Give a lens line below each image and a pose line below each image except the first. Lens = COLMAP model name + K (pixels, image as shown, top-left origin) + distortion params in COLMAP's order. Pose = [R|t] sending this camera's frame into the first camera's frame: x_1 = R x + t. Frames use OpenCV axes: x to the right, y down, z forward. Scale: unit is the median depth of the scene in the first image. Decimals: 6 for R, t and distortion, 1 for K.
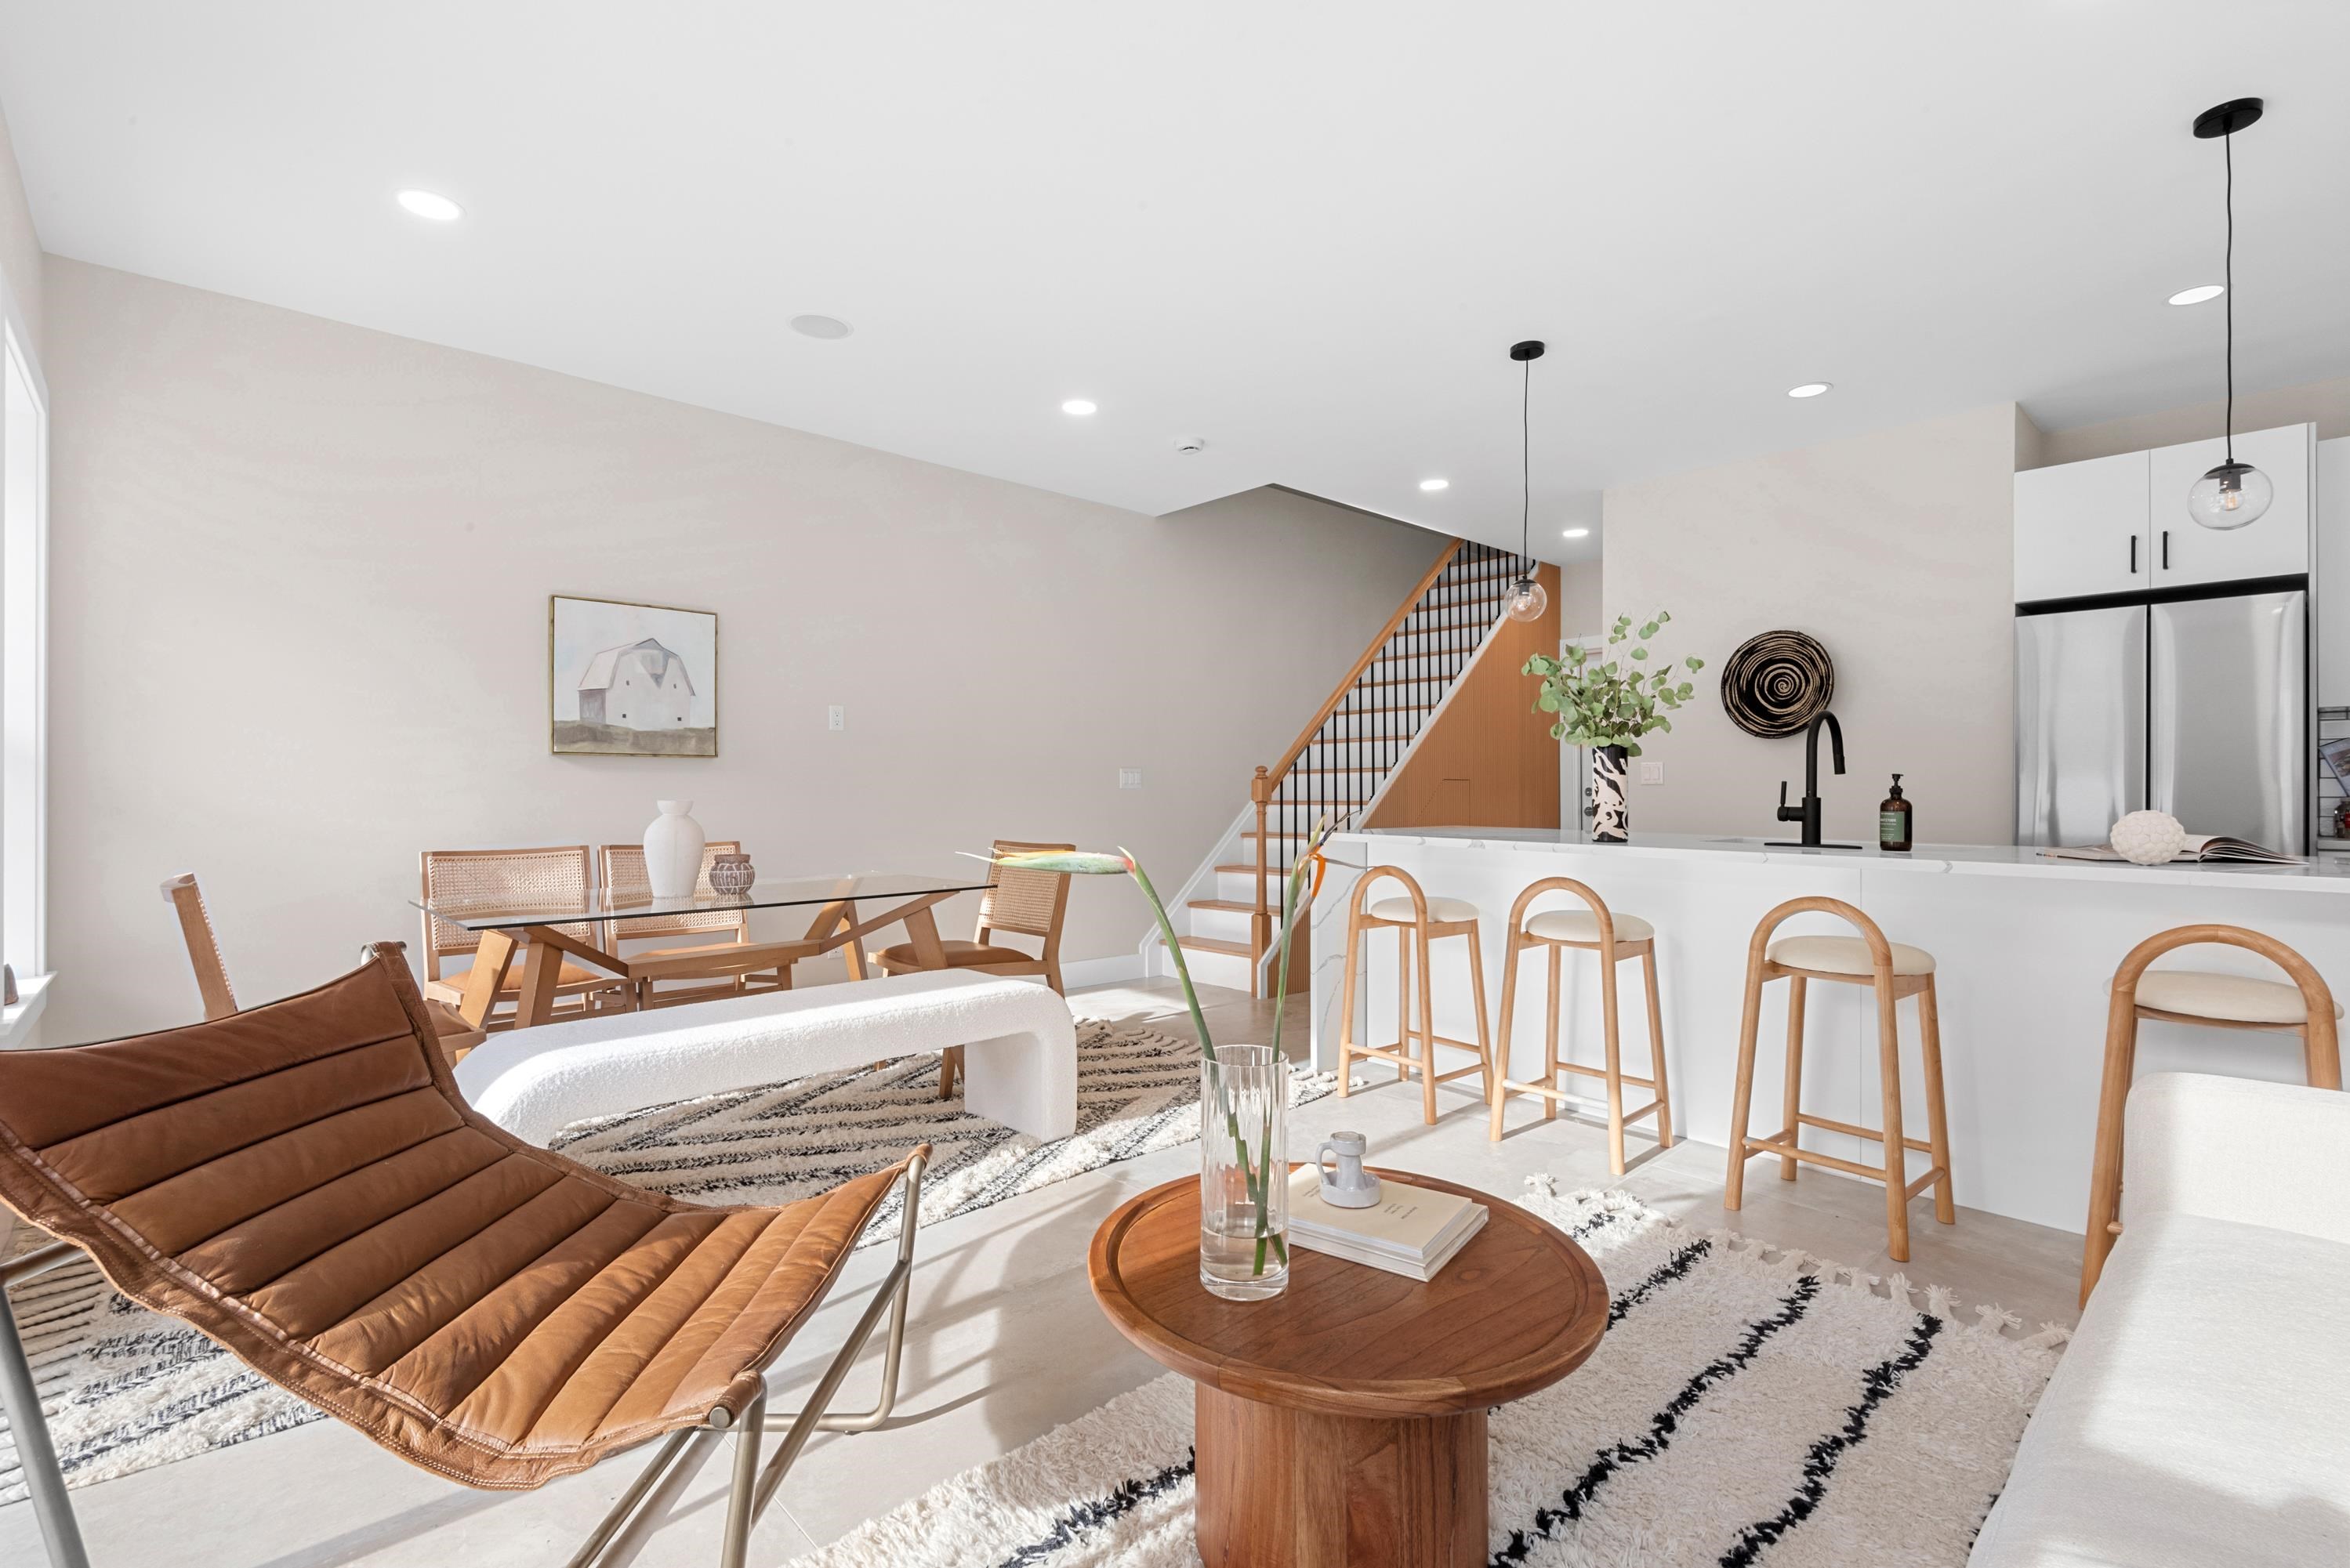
lens RADIAL K [[1079.3, 0, 1166.2], [0, 1079.3, 790.7], [0, 0, 1]] dist [0.027245, -0.011069]
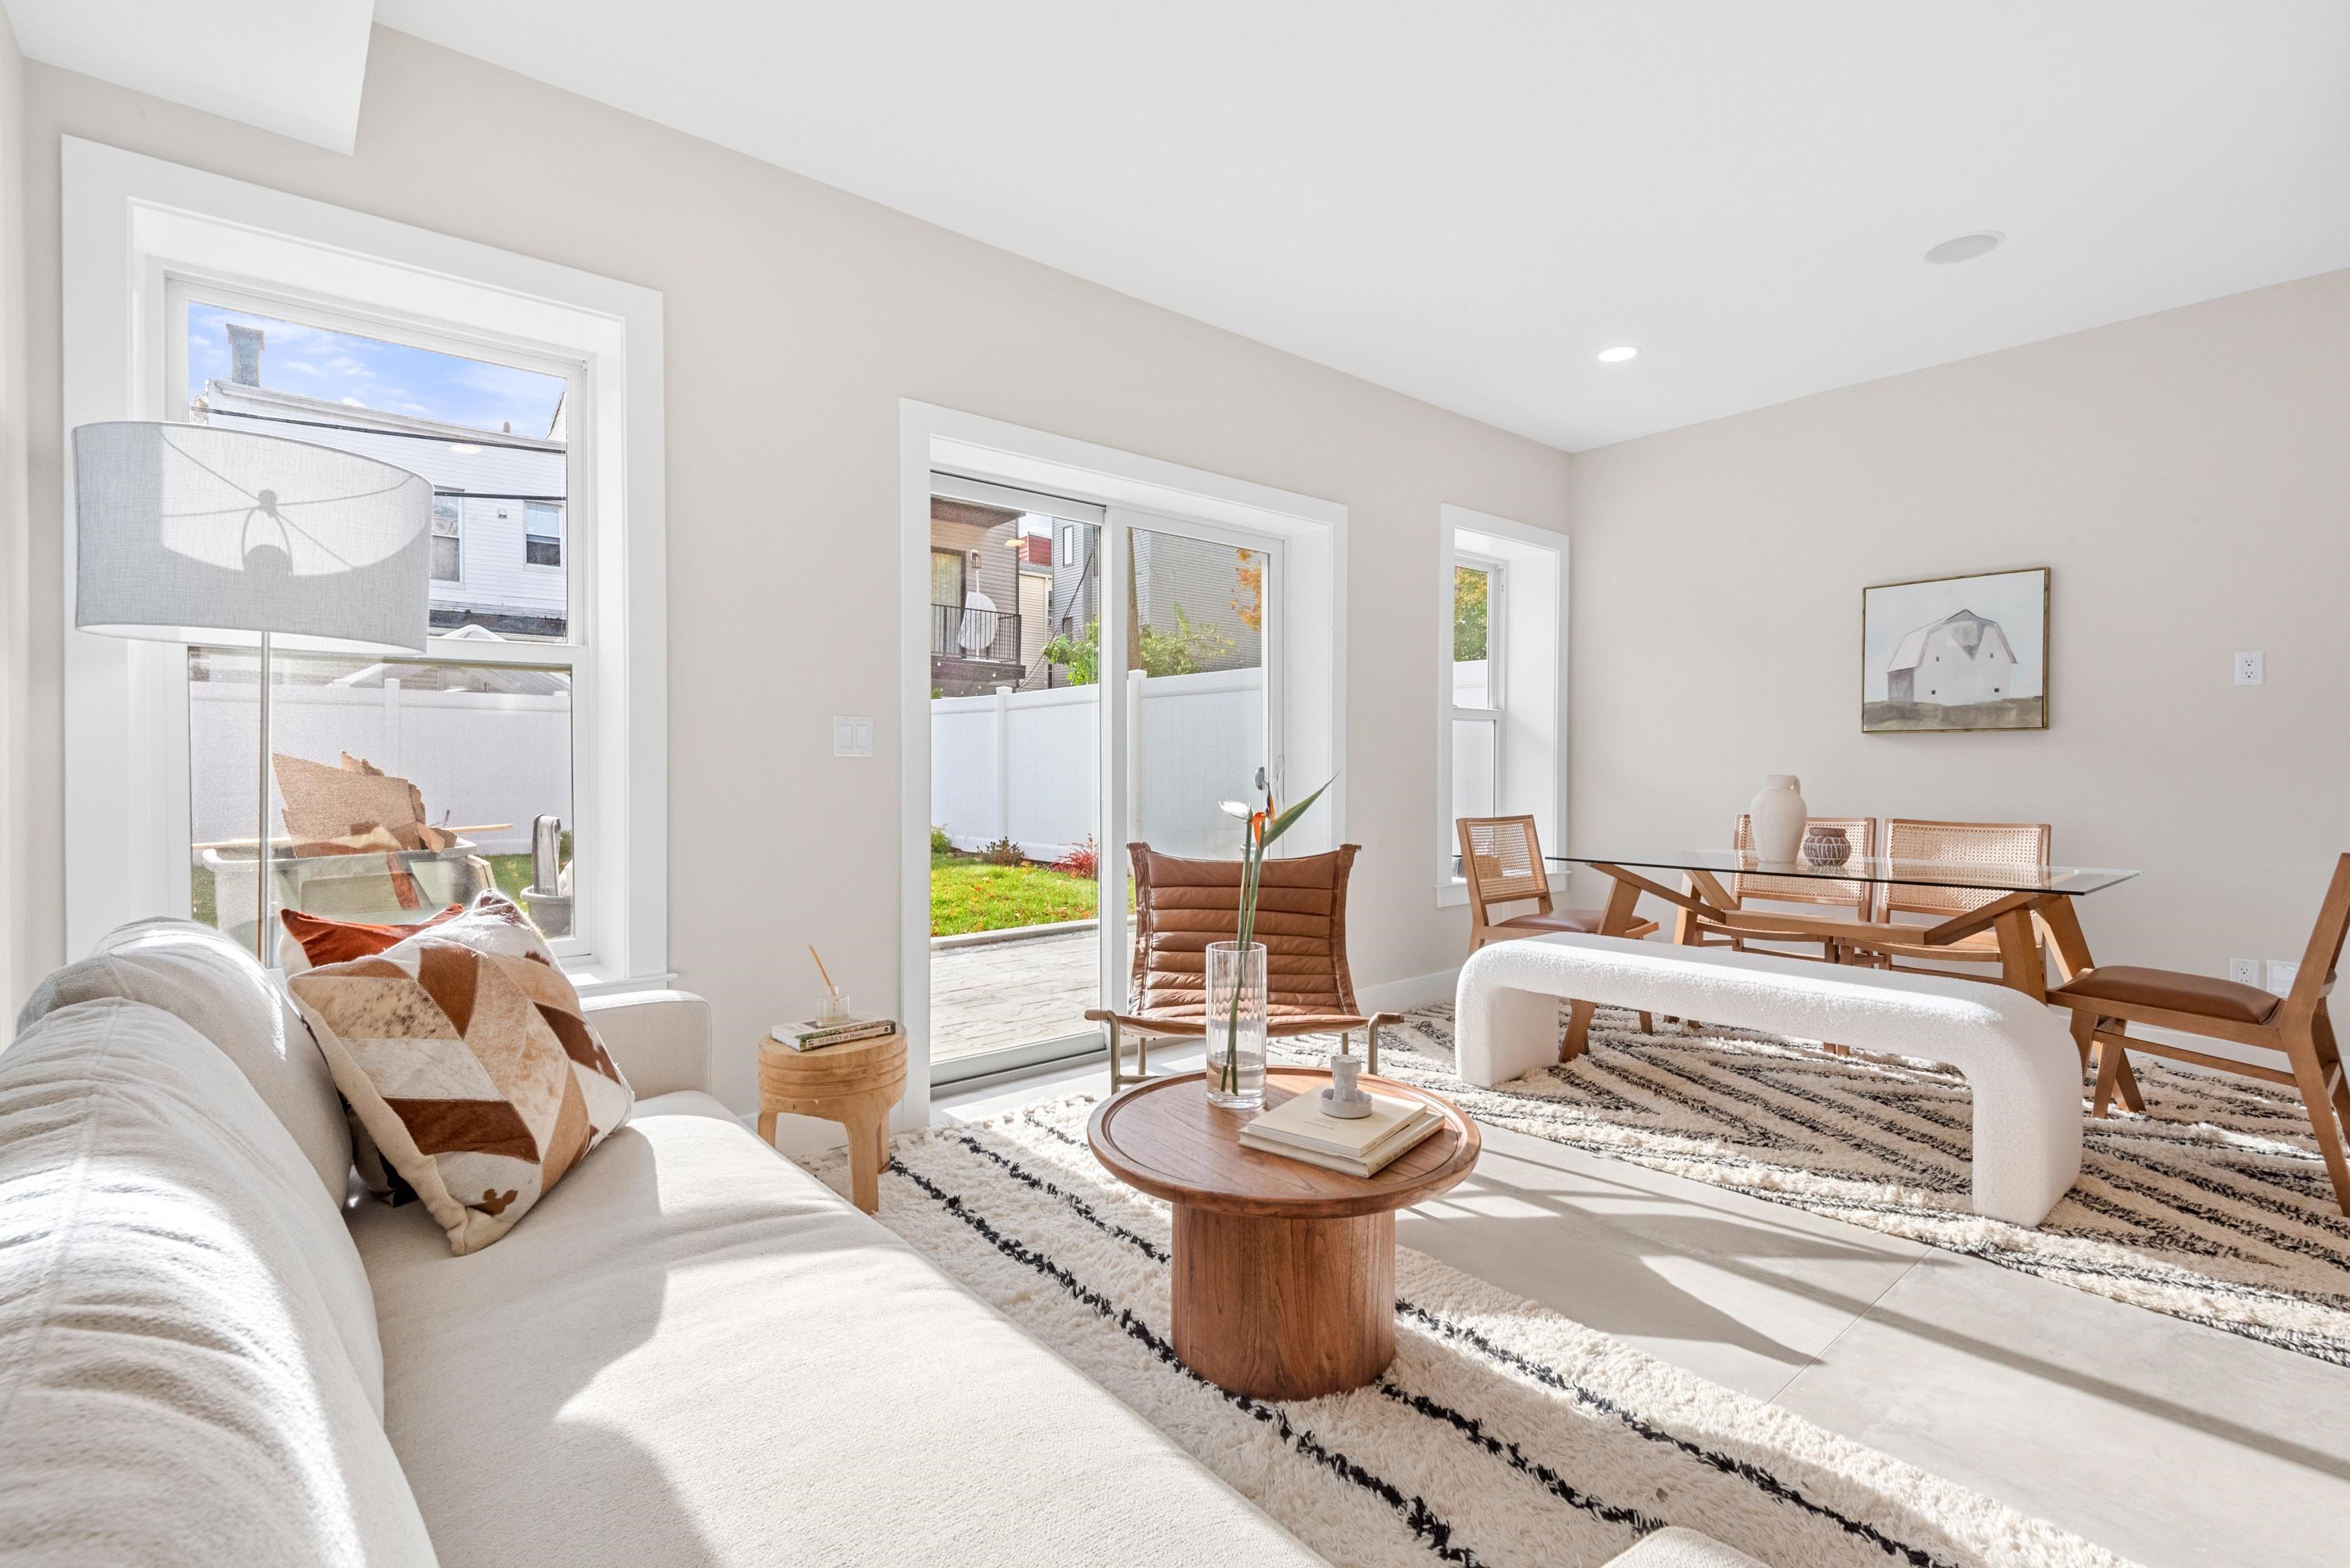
lens RADIAL K [[1079.3, 0, 1179.4], [0, 1079.3, 780.0], [0, 0, 1]] dist [0.027245, -0.011069]
pose [[-0.044283, 0.013998, -0.998921, 0.537012], [-0.001423, 0.999900, 0.014074, -0.000779], [0.999018, 0.002045, -0.044259, 0.345306]]
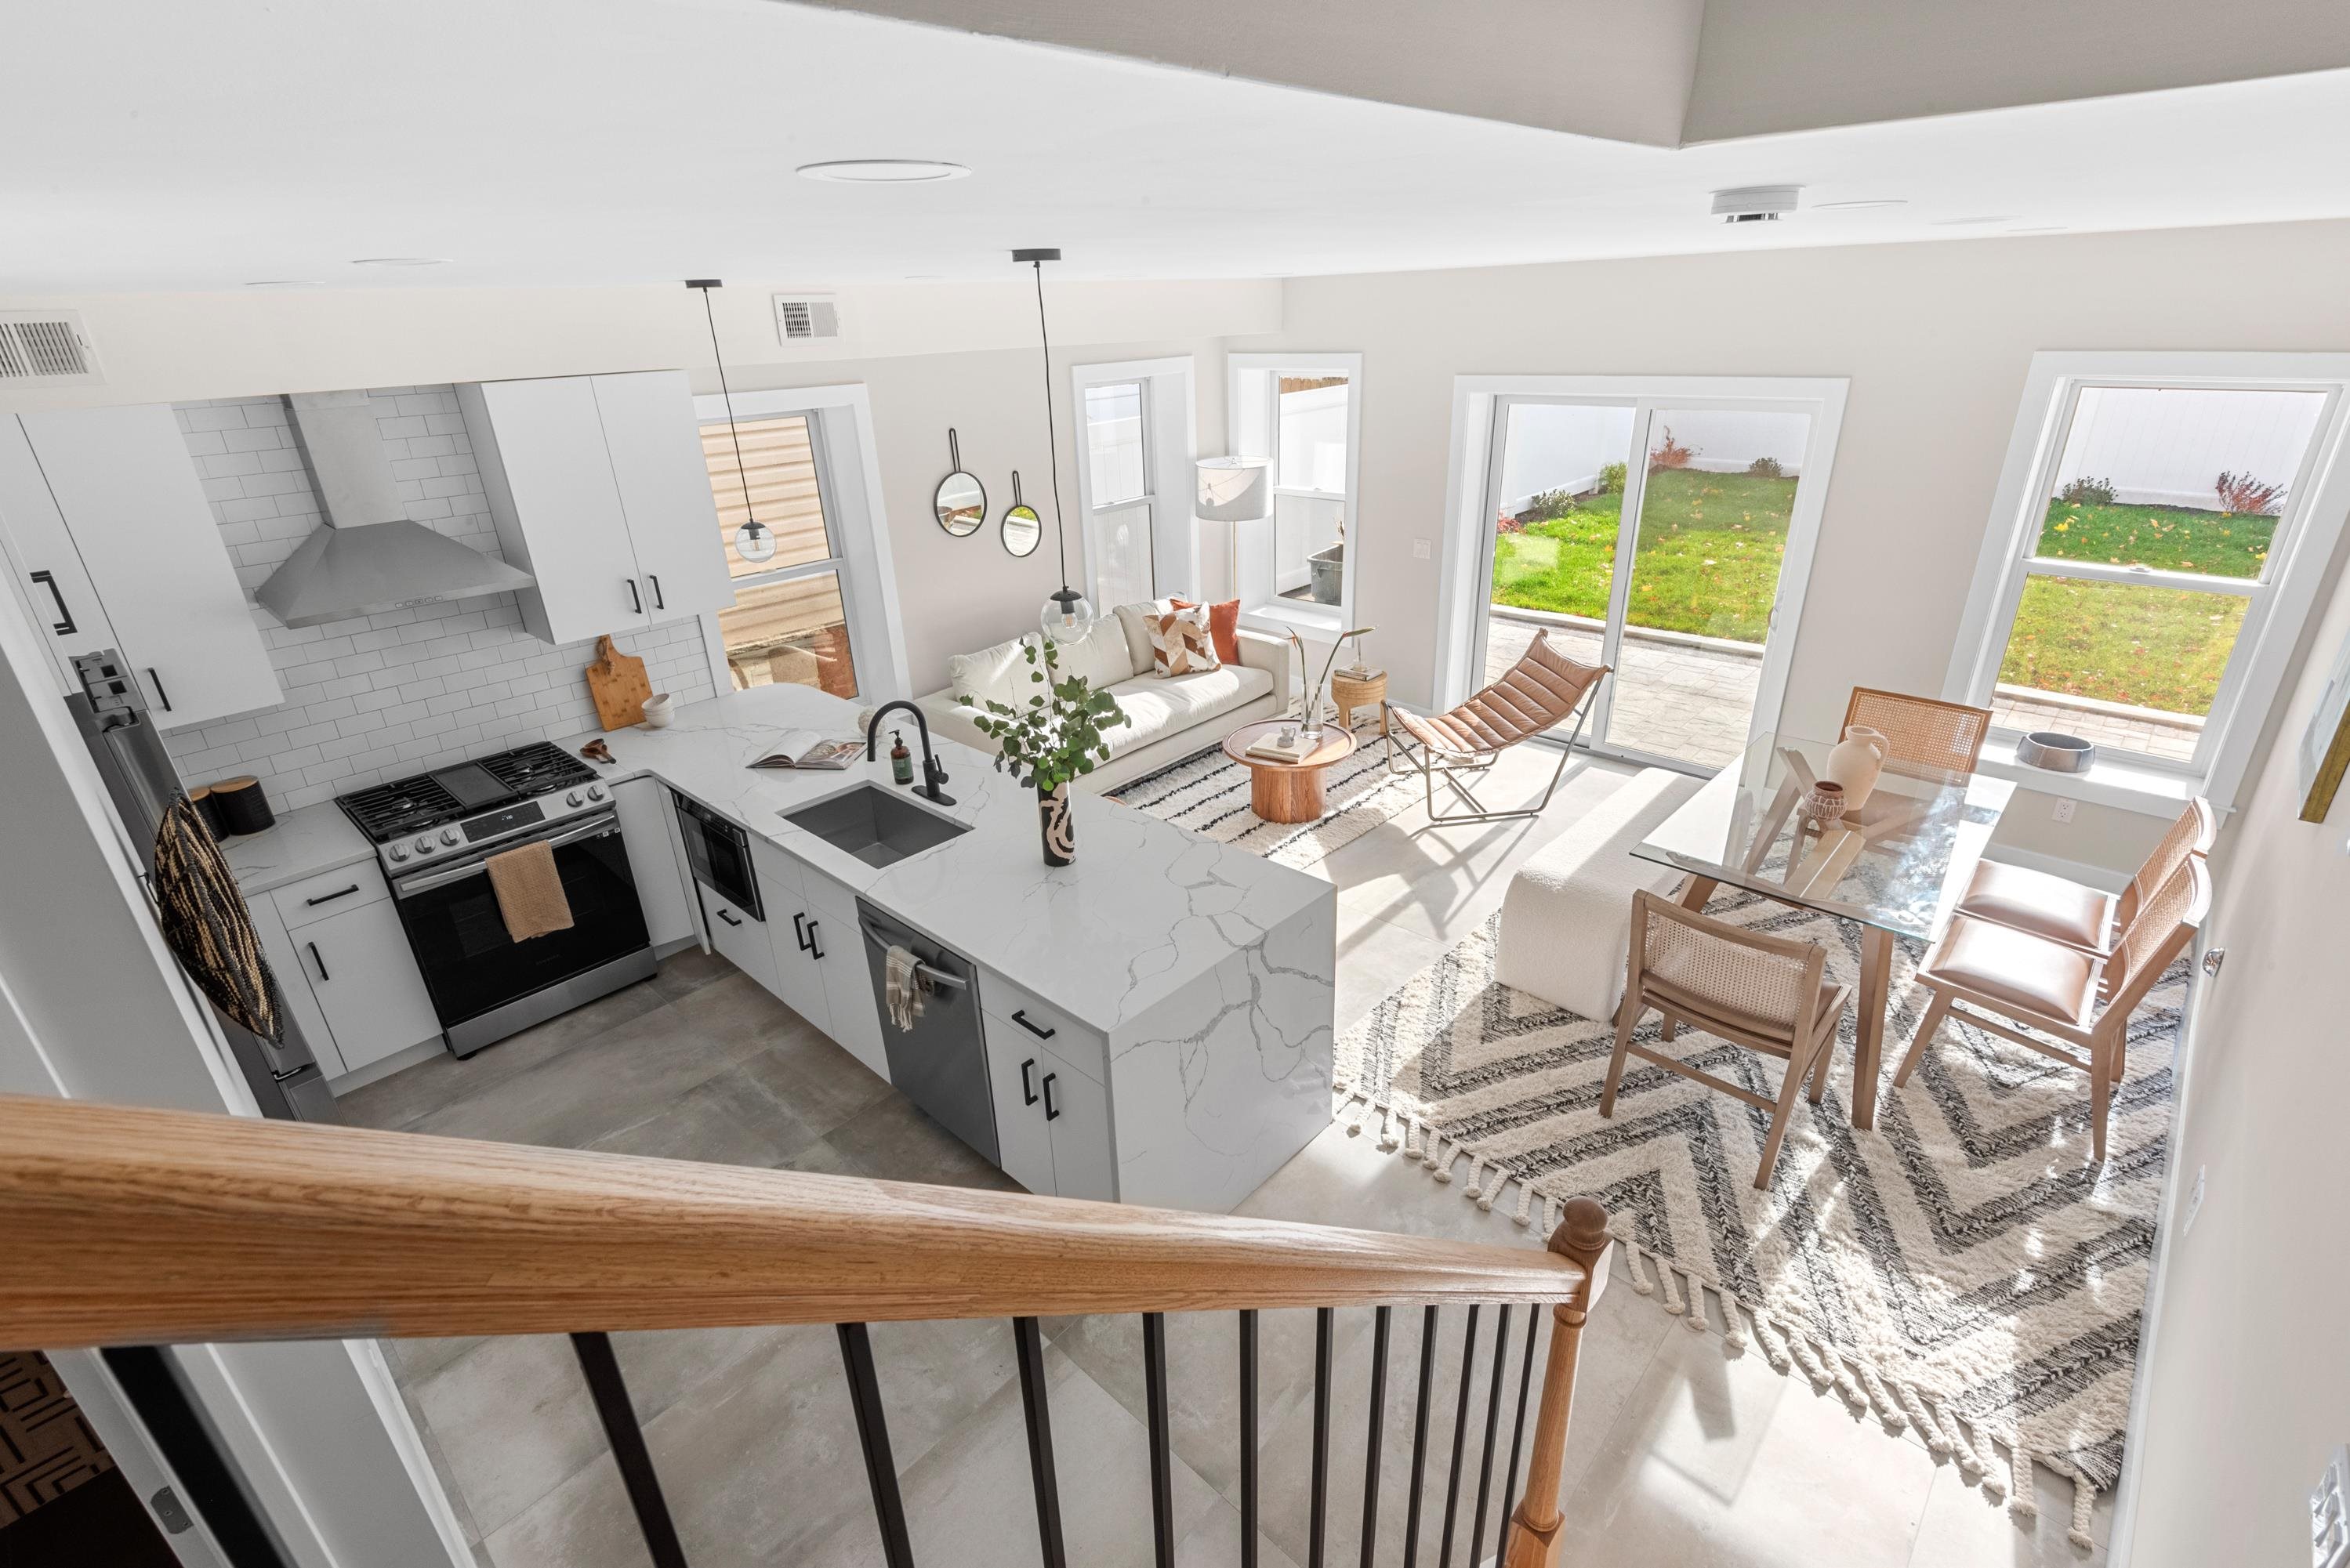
lens RADIAL K [[1079.3, 0, 1188.1], [0, 1079.3, 801.5], [0, 0, 1]] dist [0.027245, -0.011069]
pose [[-0.996494, 0.062611, -0.055489, 0.274383], [0.033956, 0.908857, 0.415723, -0.346304], [0.076461, 0.412381, -0.907797, 1.627984]]
